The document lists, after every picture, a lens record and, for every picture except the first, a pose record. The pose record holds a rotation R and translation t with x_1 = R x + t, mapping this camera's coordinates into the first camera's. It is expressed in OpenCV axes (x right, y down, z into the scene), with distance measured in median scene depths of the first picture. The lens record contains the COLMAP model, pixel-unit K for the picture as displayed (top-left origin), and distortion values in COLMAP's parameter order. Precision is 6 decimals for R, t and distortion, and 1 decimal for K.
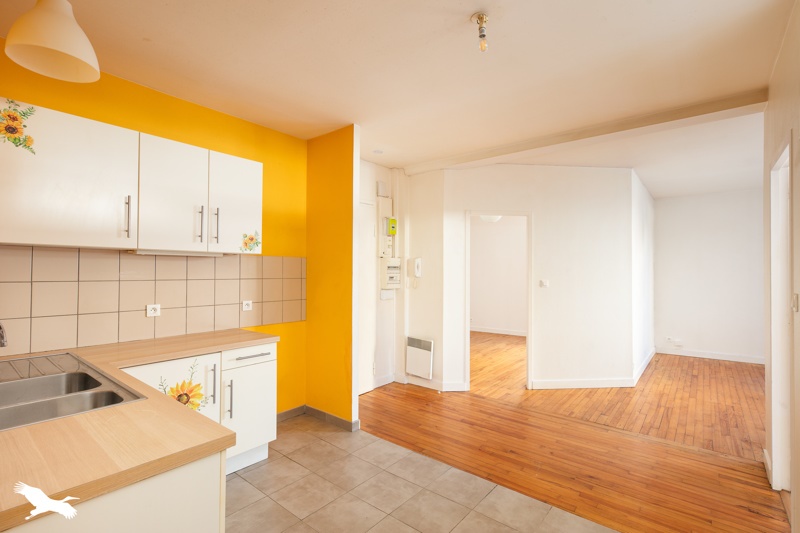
lens RADIAL K [[373.6, 0, 400.0], [0, 373.6, 266.5], [0, 0, 1]] dist [0.014440, -0.000156]
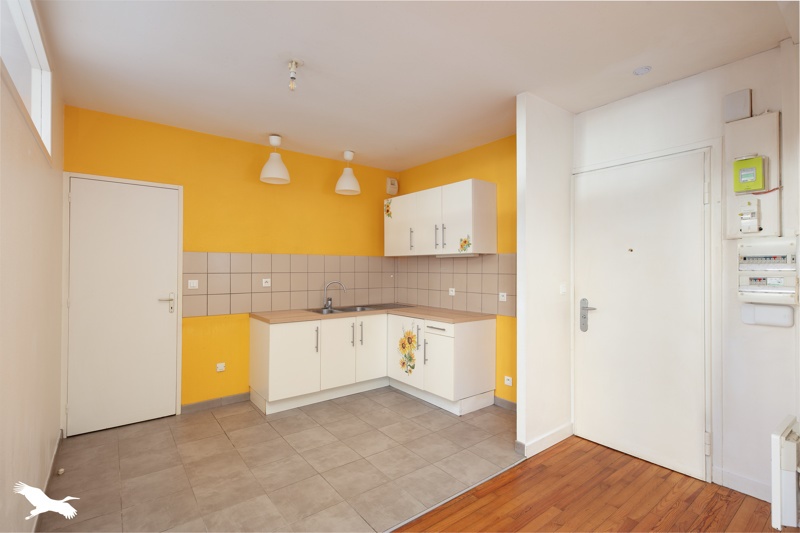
lens RADIAL K [[373.6, 0, 400.0], [0, 373.6, 266.5], [0, 0, 1]] dist [0.014440, -0.000156]
pose [[-0.225072, -0.011583, -0.974273, 0.902626], [0.007214, 0.999882, -0.013554, 0.026615], [0.974315, -0.010078, -0.224962, 1.080365]]
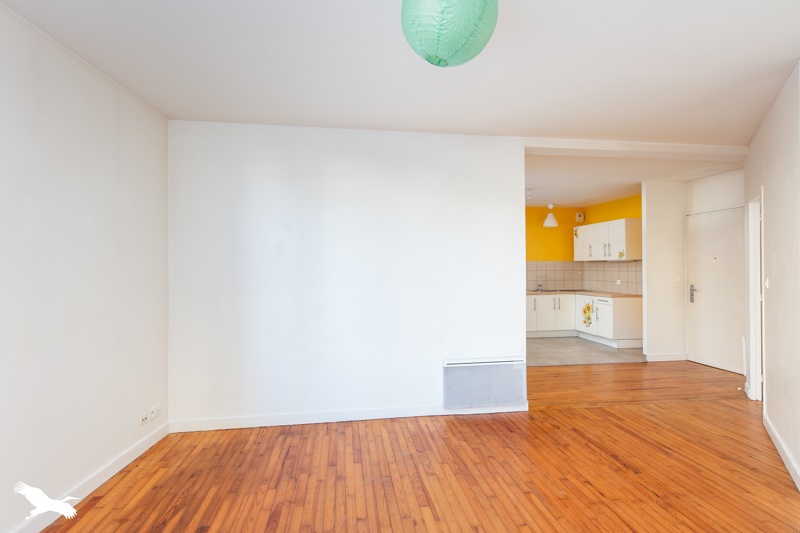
lens RADIAL K [[373.6, 0, 400.0], [0, 373.6, 266.5], [0, 0, 1]] dist [0.014440, -0.000156]
pose [[-0.673474, -0.004843, -0.739195, 2.229400], [0.009466, 0.999840, -0.015174, 0.028773], [0.739150, -0.017216, -0.673321, 1.558306]]
